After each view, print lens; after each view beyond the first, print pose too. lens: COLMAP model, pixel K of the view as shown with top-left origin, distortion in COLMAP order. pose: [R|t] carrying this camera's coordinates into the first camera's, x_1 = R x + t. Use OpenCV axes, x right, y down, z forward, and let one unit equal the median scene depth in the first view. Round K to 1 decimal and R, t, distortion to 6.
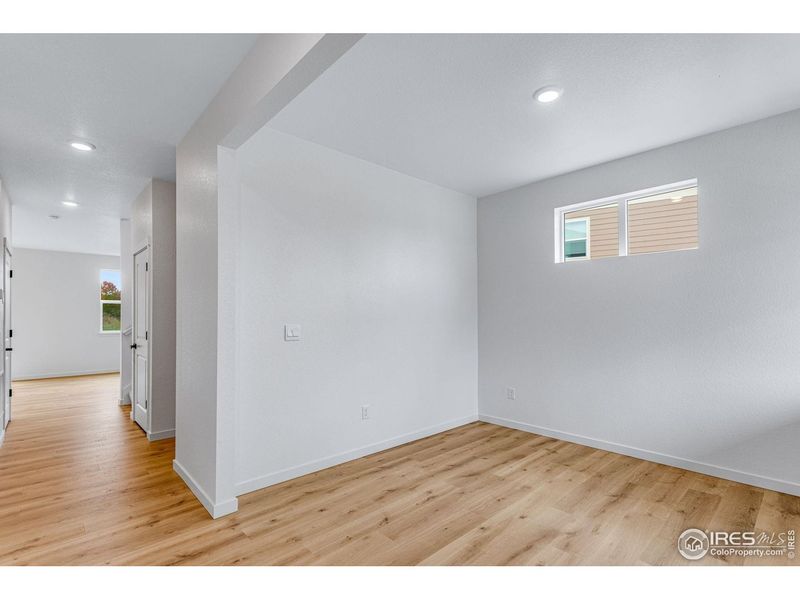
lens RADIAL K [[386.1, 0, 401.3], [0, 386.1, 300.8], [0, 0, 1]] dist [0.001722, 0.000057]
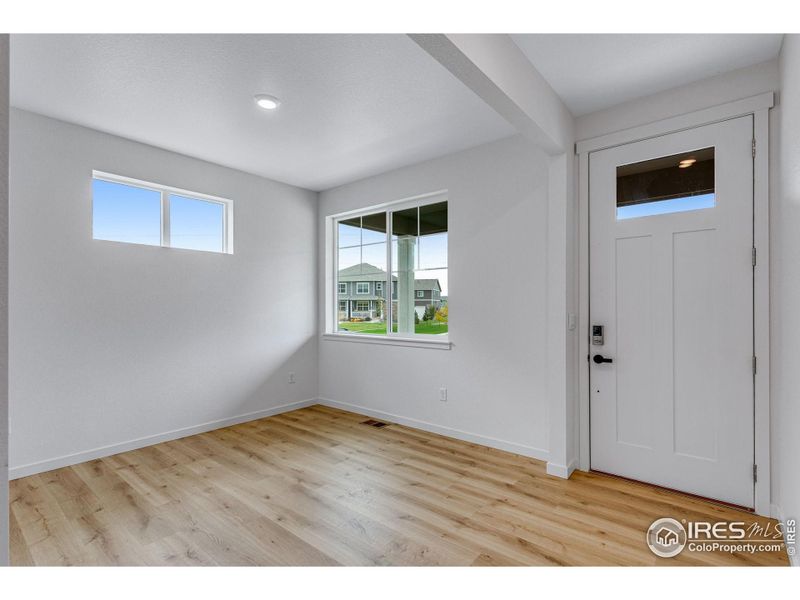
lens RADIAL K [[386.1, 0, 401.3], [0, 386.1, 300.8], [0, 0, 1]] dist [0.001722, 0.000057]
pose [[-0.138537, 0.014017, 0.990258, -0.661867], [-0.039620, 0.999021, -0.019684, 0.026785], [-0.989564, -0.041961, -0.137846, 0.678655]]
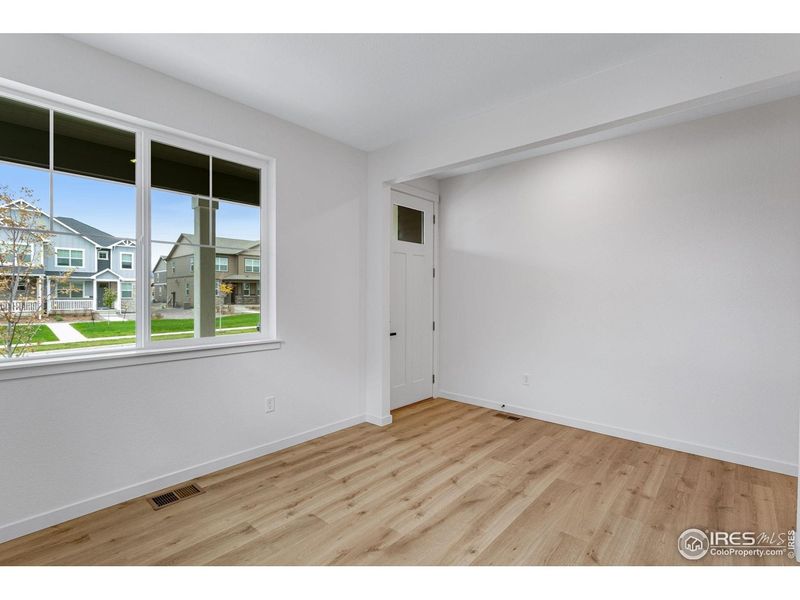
lens RADIAL K [[386.1, 0, 401.3], [0, 386.1, 300.8], [0, 0, 1]] dist [0.001722, 0.000057]
pose [[-0.995196, 0.000618, -0.097900, 0.358589], [0.003026, 0.999697, -0.024448, 0.047598], [0.097855, -0.024627, -0.994896, 1.471113]]
